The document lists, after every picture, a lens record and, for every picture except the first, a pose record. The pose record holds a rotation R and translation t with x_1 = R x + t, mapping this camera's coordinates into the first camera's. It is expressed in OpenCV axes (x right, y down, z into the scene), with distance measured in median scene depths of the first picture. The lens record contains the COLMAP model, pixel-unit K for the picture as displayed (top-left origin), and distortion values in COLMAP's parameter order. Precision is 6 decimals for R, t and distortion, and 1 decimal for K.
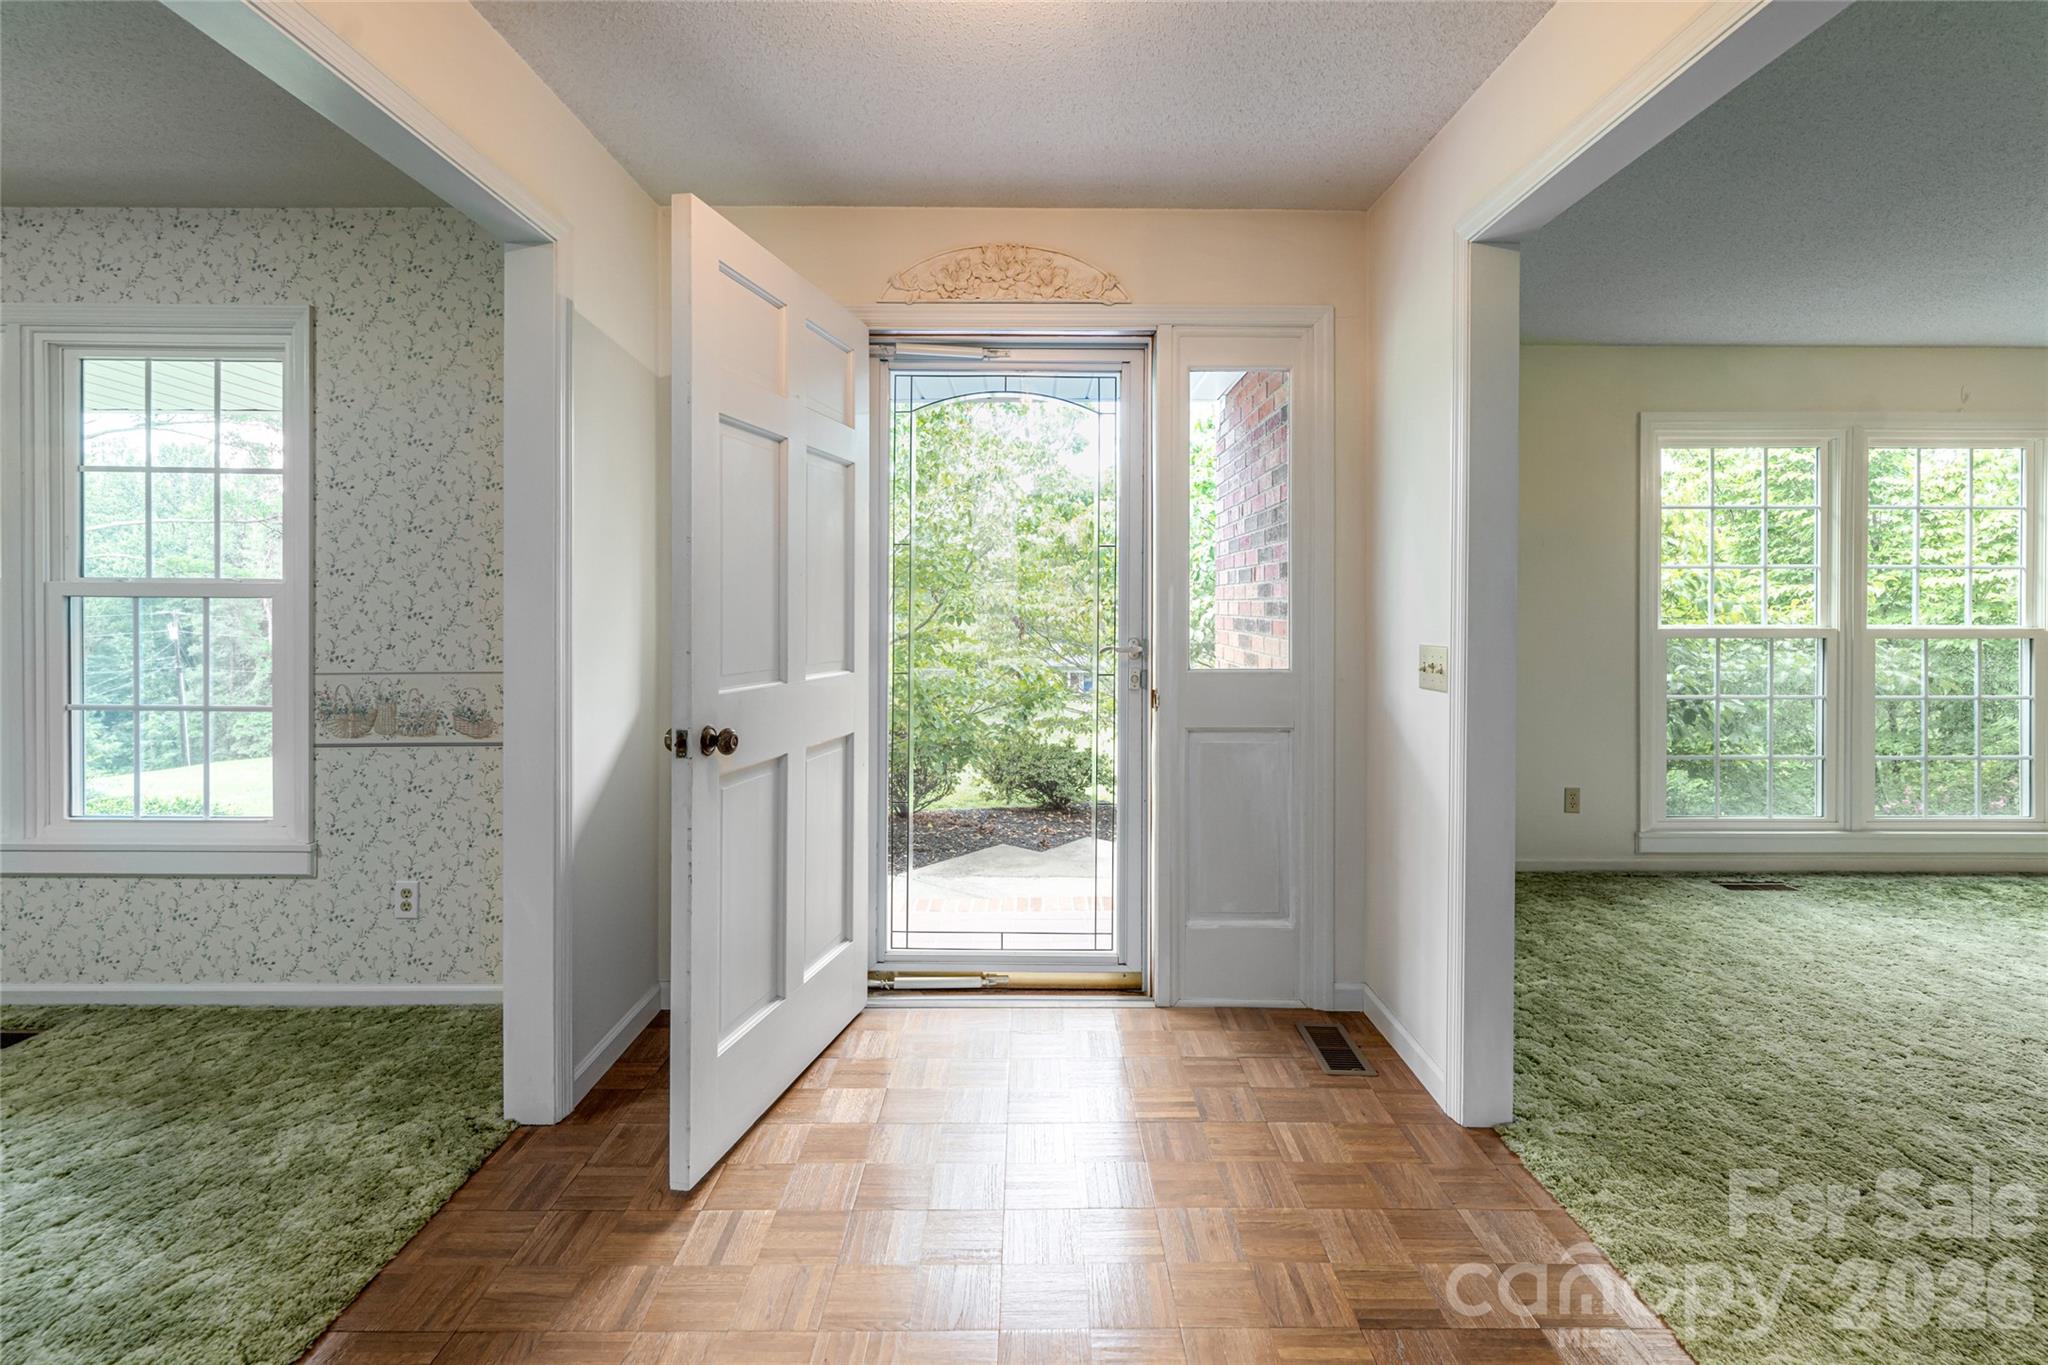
lens RADIAL K [[928.2, 0, 1024.1], [0, 928.2, 610.9], [0, 0, 1]] dist [-0.000035, 0.000350]
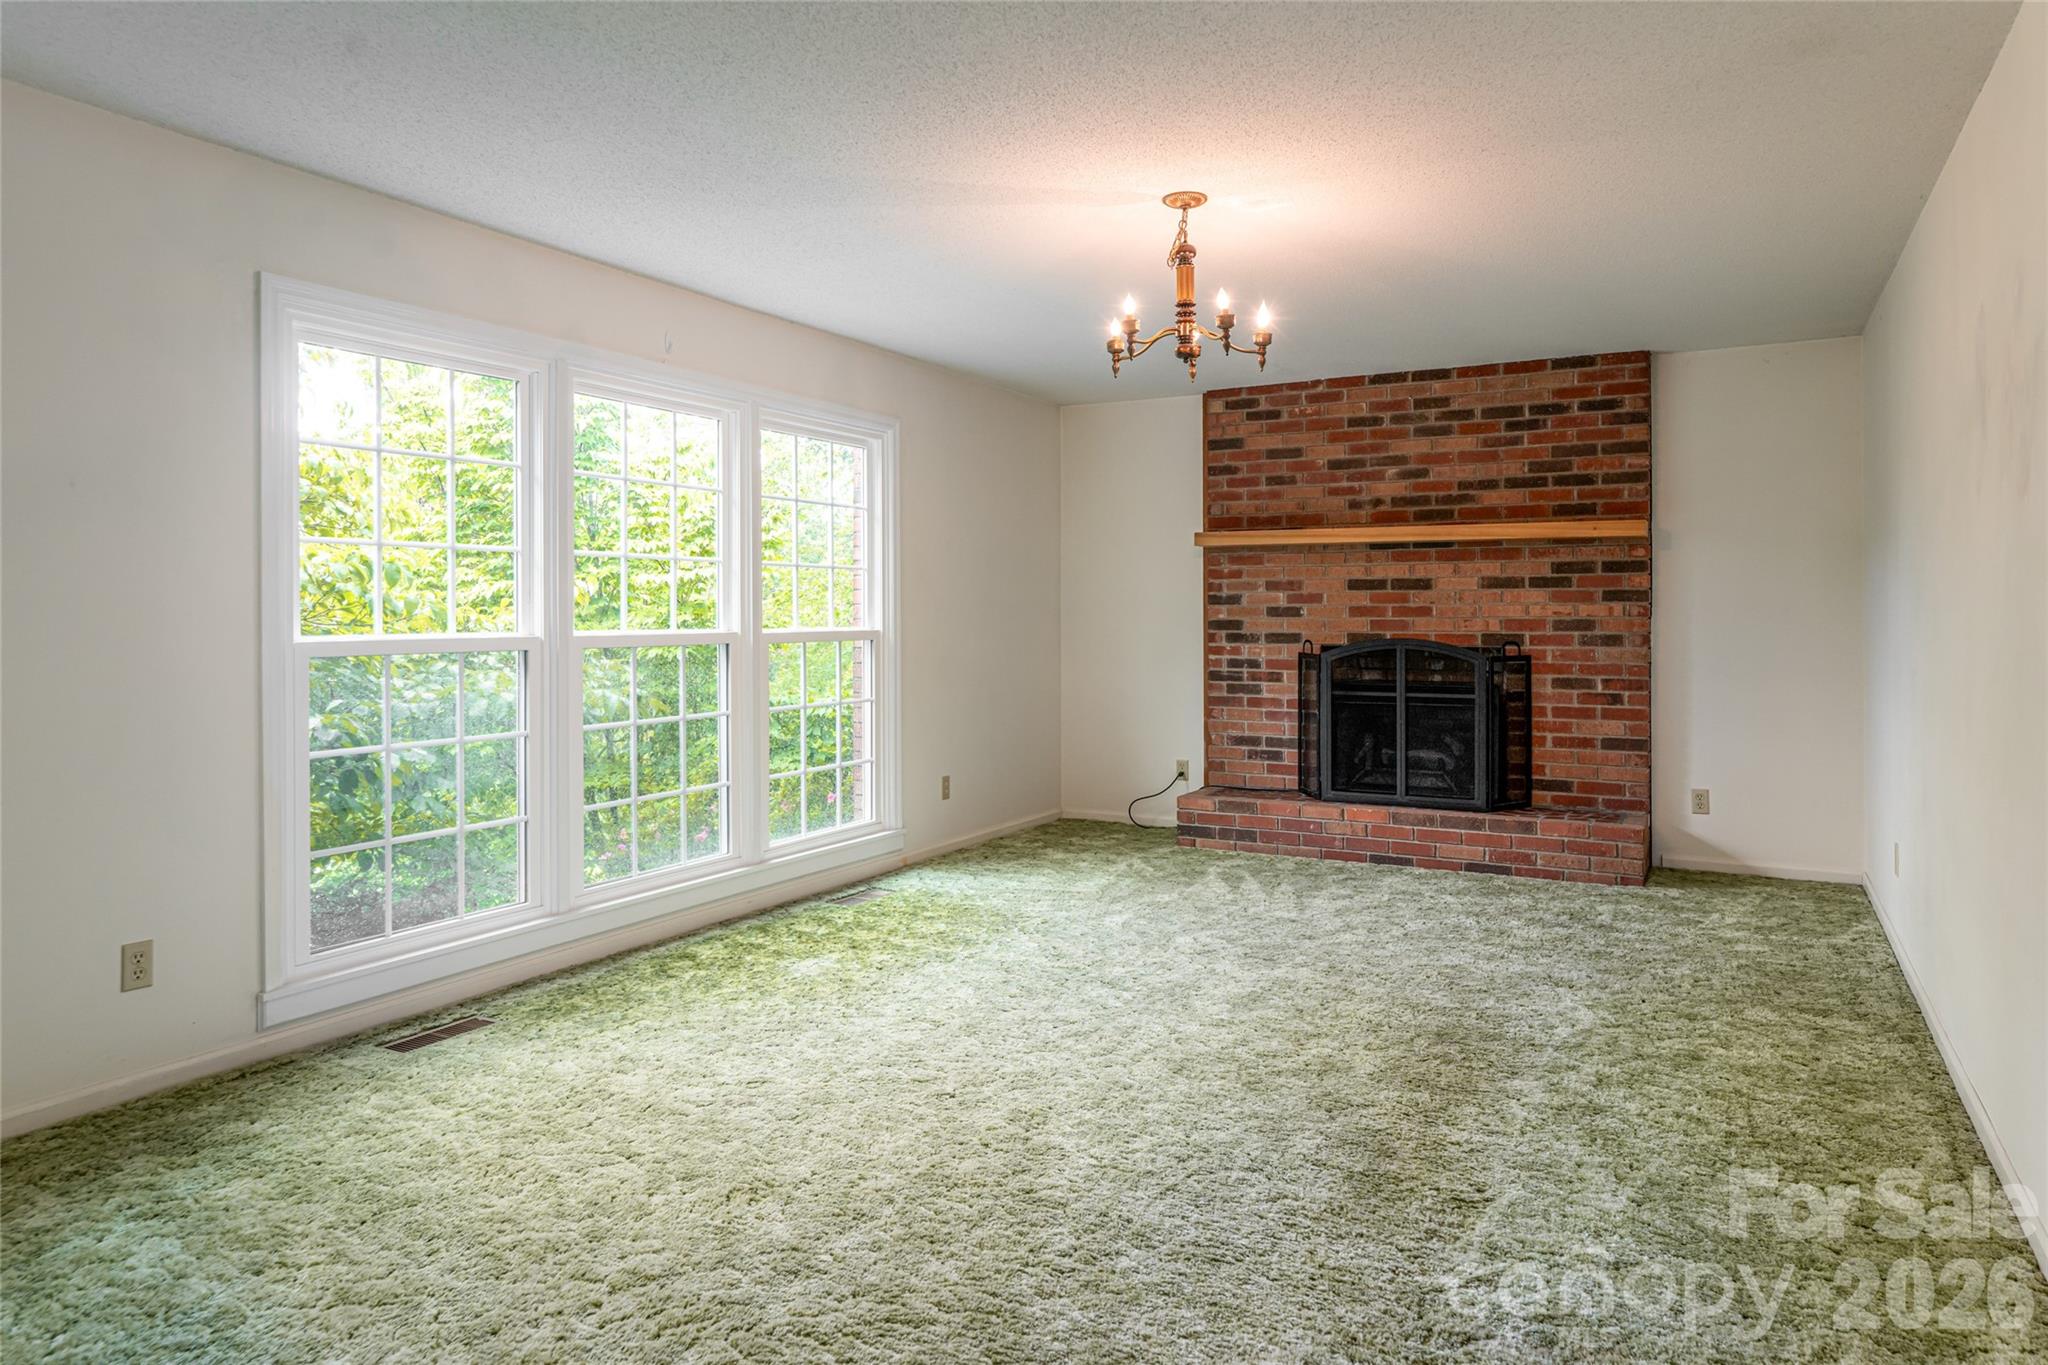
lens RADIAL K [[1266.6, 0, 1024.2], [0, 1266.6, 616.7], [0, 0, 1]] dist [-0.002614, 0.000890]
pose [[0.489056, -0.004832, 0.872239, 0.200650], [0.007377, 0.999972, 0.001403, 0.004963], [-0.872221, 0.005749, 0.489077, 0.190444]]
